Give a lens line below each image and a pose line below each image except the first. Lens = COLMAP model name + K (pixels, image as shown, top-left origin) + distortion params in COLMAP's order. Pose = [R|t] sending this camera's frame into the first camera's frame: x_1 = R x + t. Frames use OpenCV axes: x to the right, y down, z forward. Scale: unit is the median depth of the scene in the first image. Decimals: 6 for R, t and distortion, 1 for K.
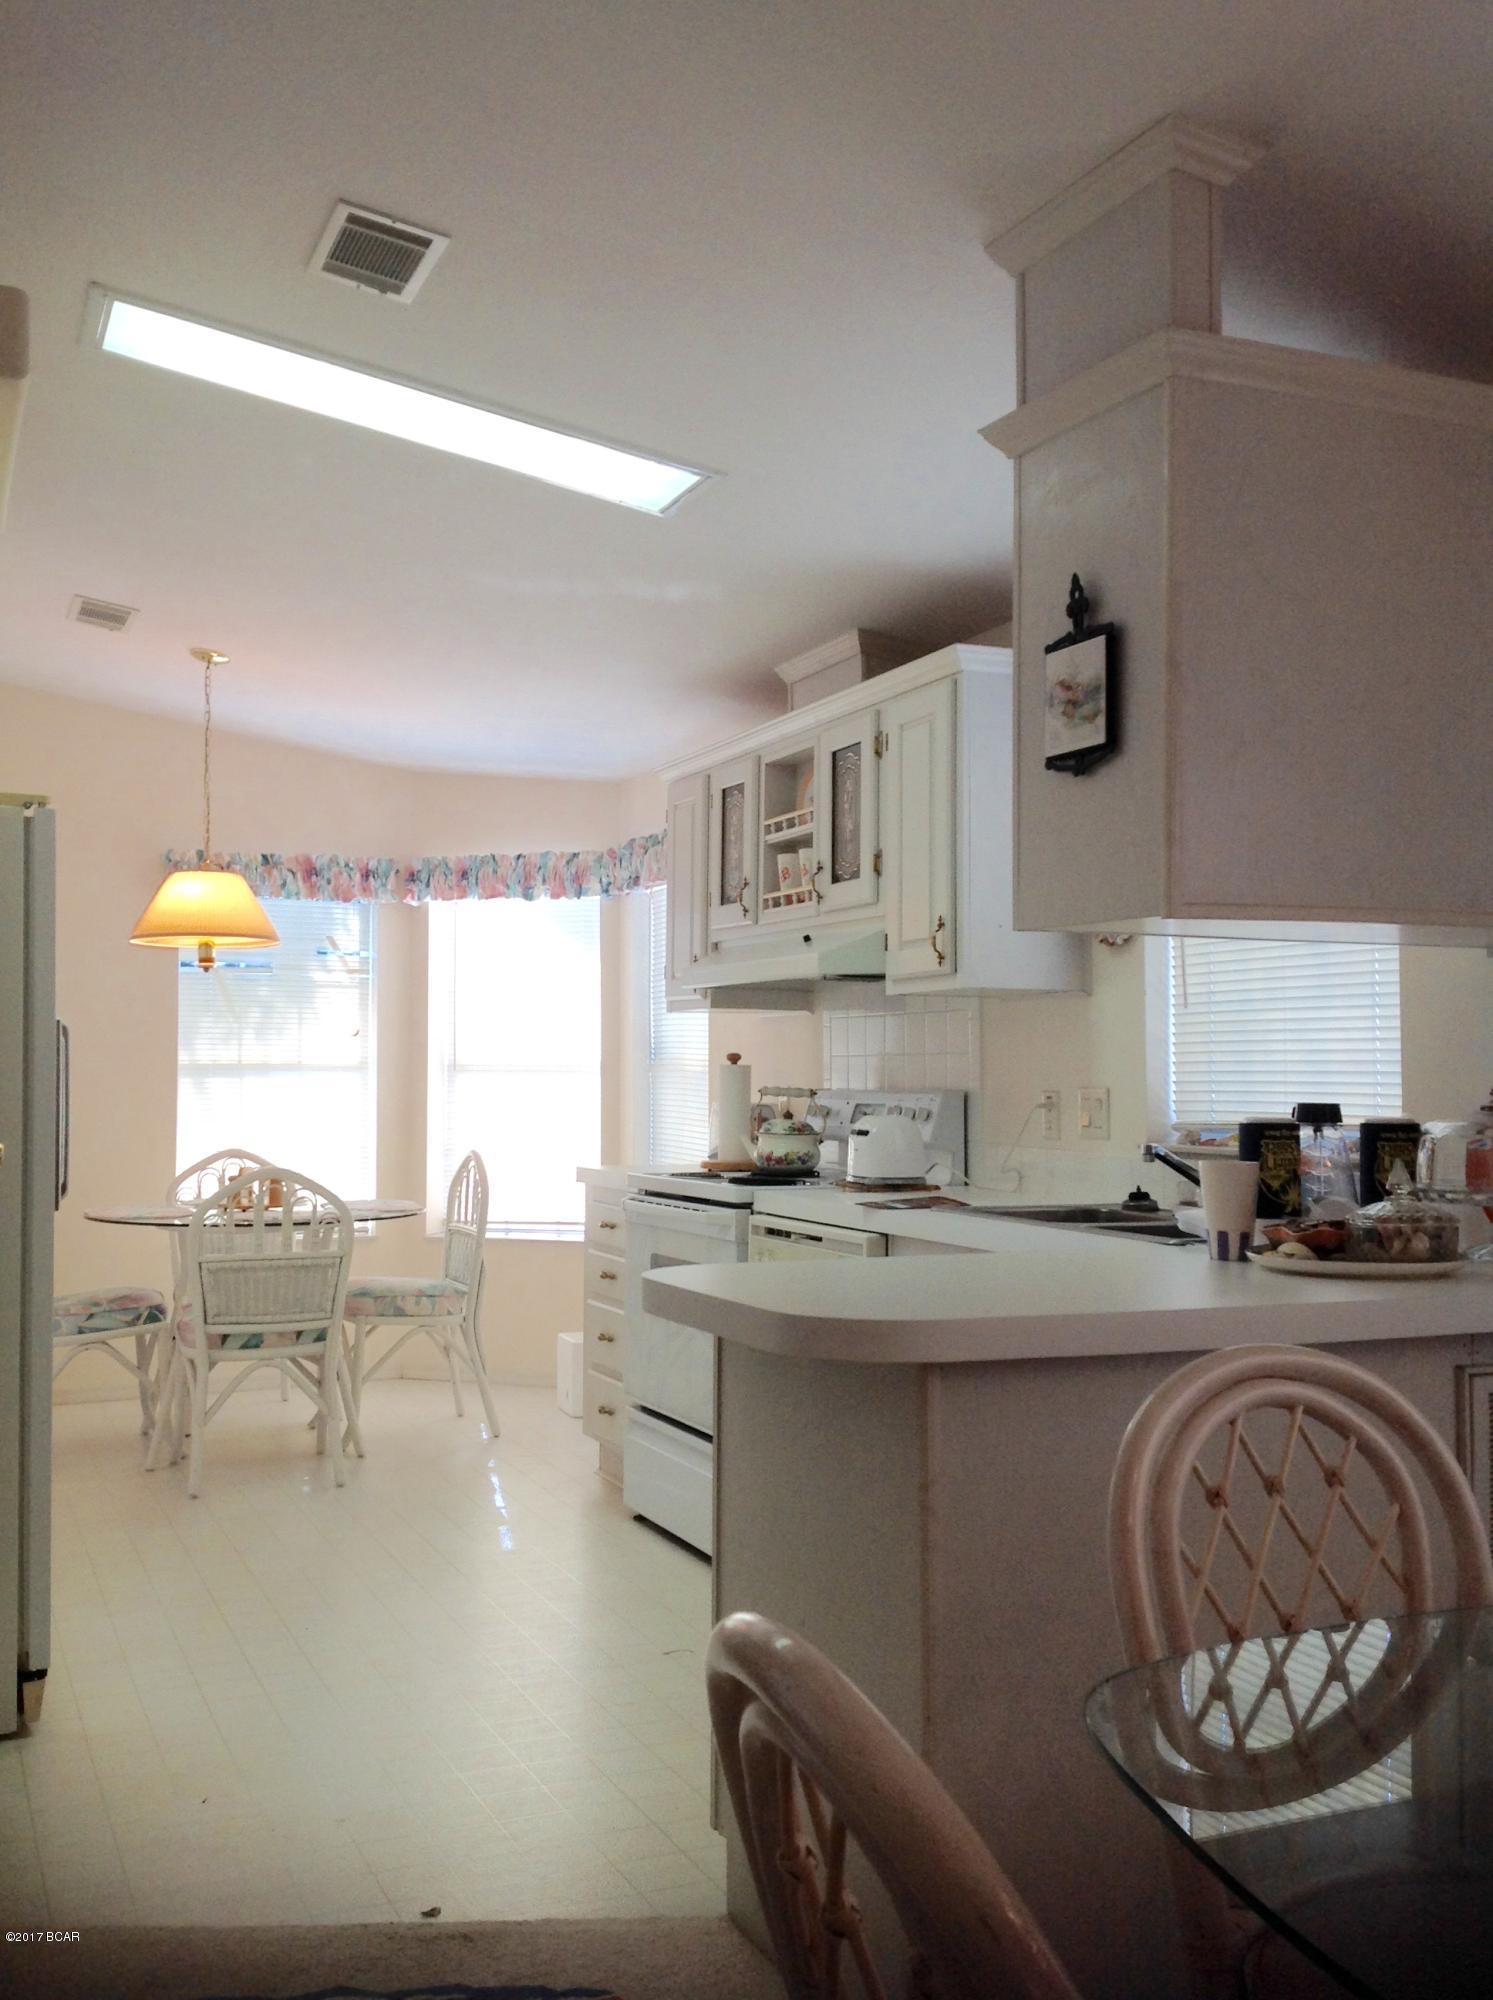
lens RADIAL K [[1869.7, 0, 731.4], [0, 1869.7, 996.5], [0, 0, 1]] dist [0.198751, -0.458298]
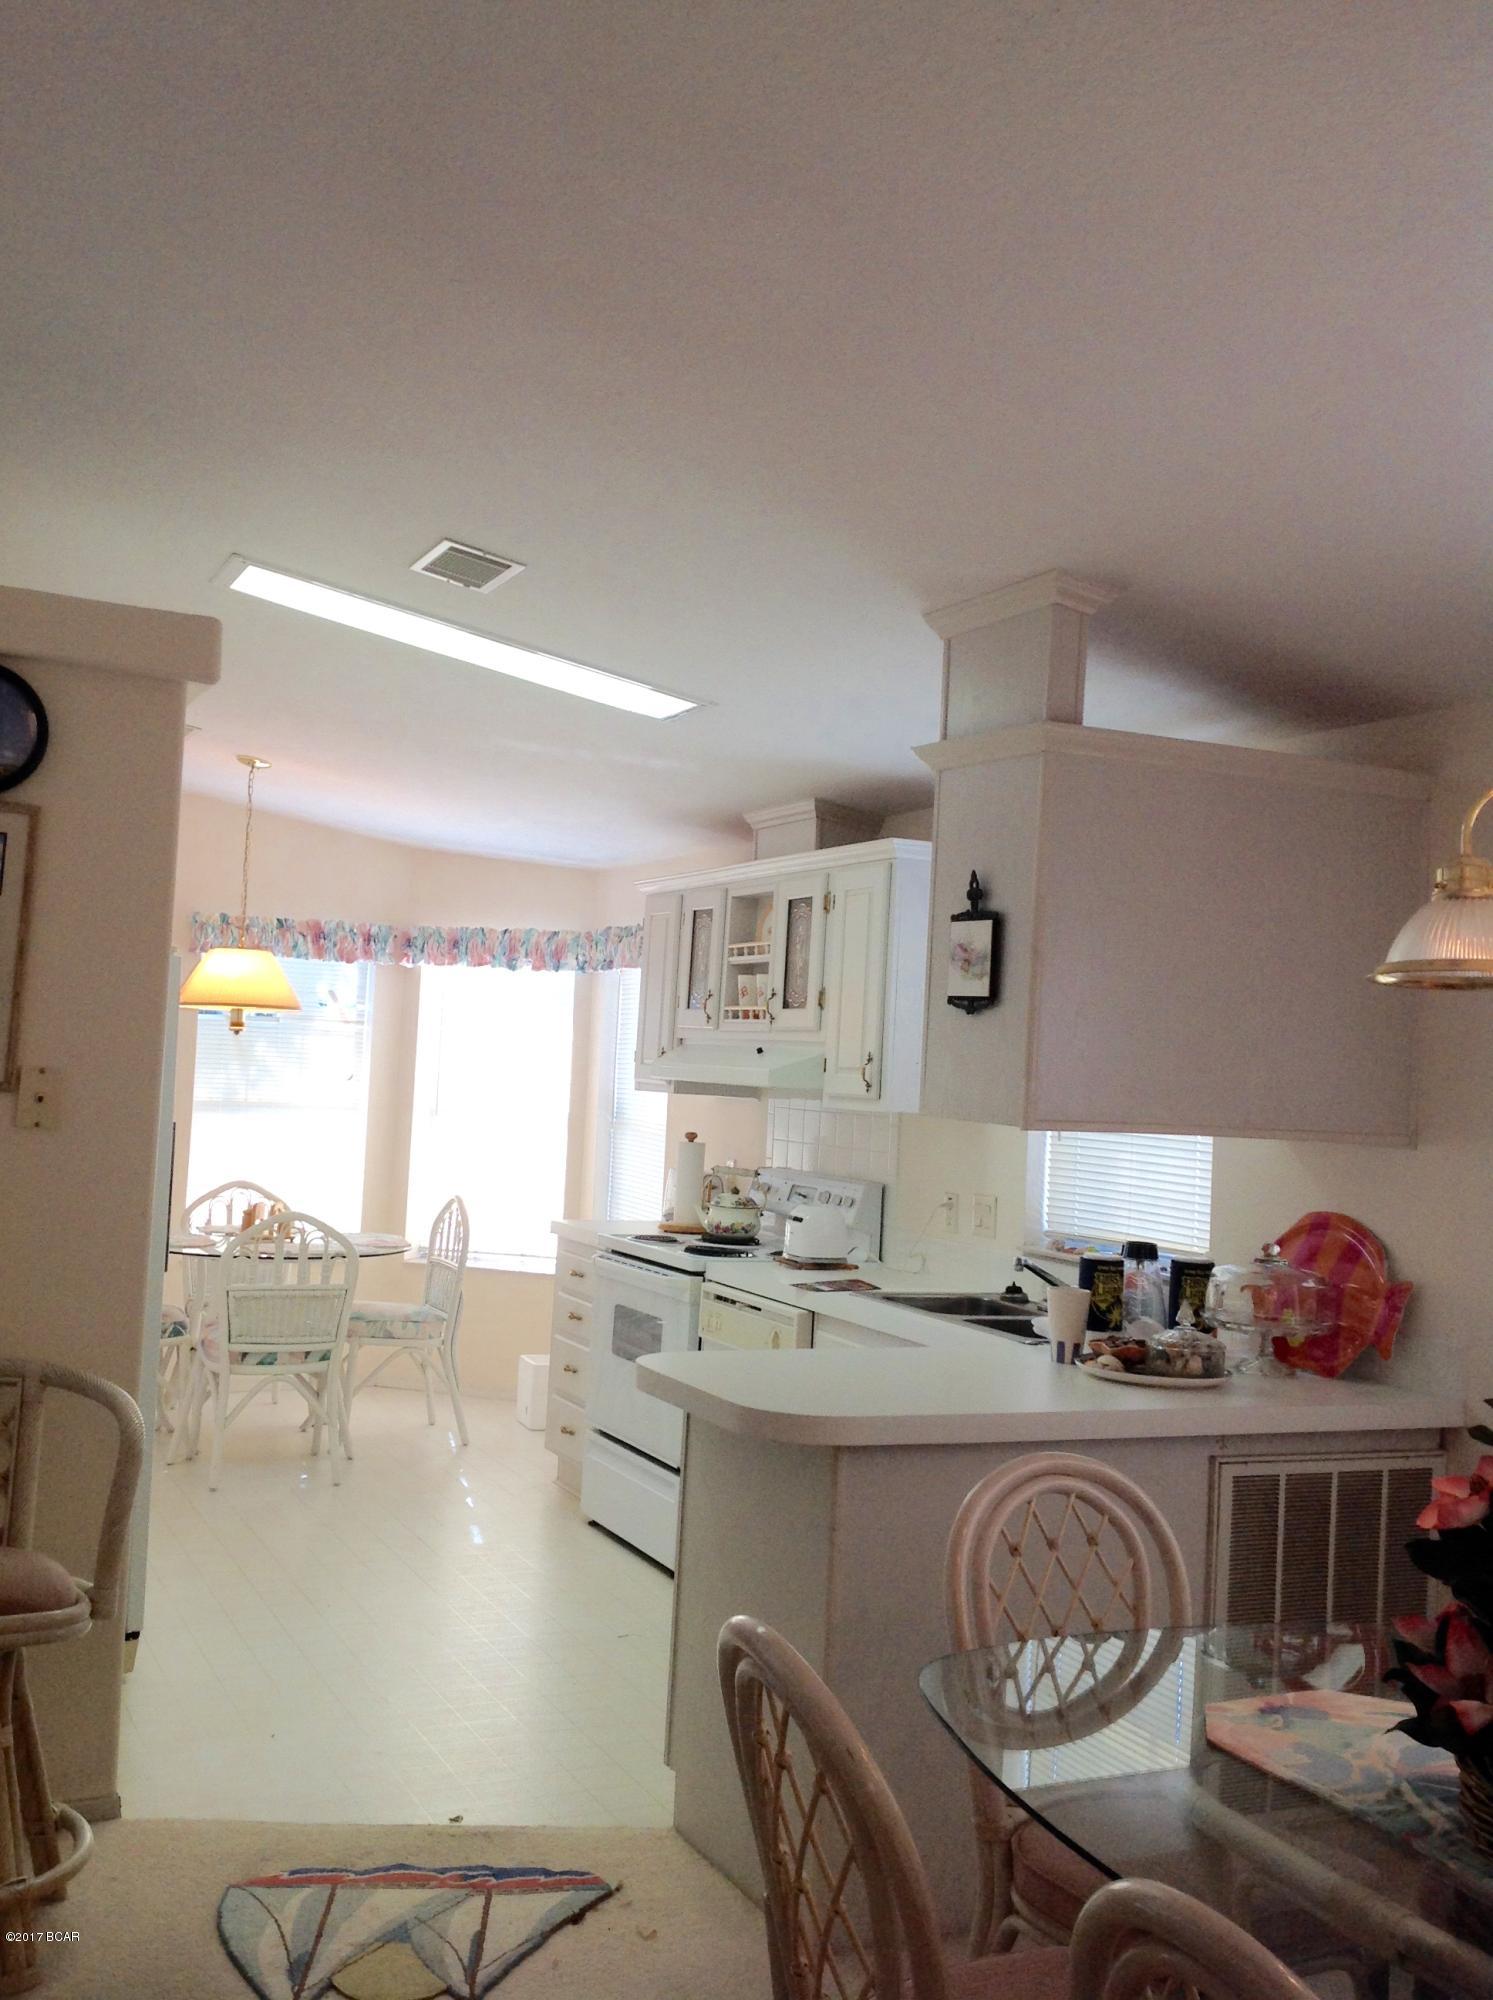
lens RADIAL K [[1955.7, 0, 729.4], [0, 1955.7, 994.5], [0, 0, 1]] dist [0.262461, -0.718081]
pose [[0.997992, 0.051486, 0.036906, -0.029273], [-0.052124, 0.998503, 0.016548, -0.091932], [-0.035999, -0.018438, 0.999182, -0.275375]]
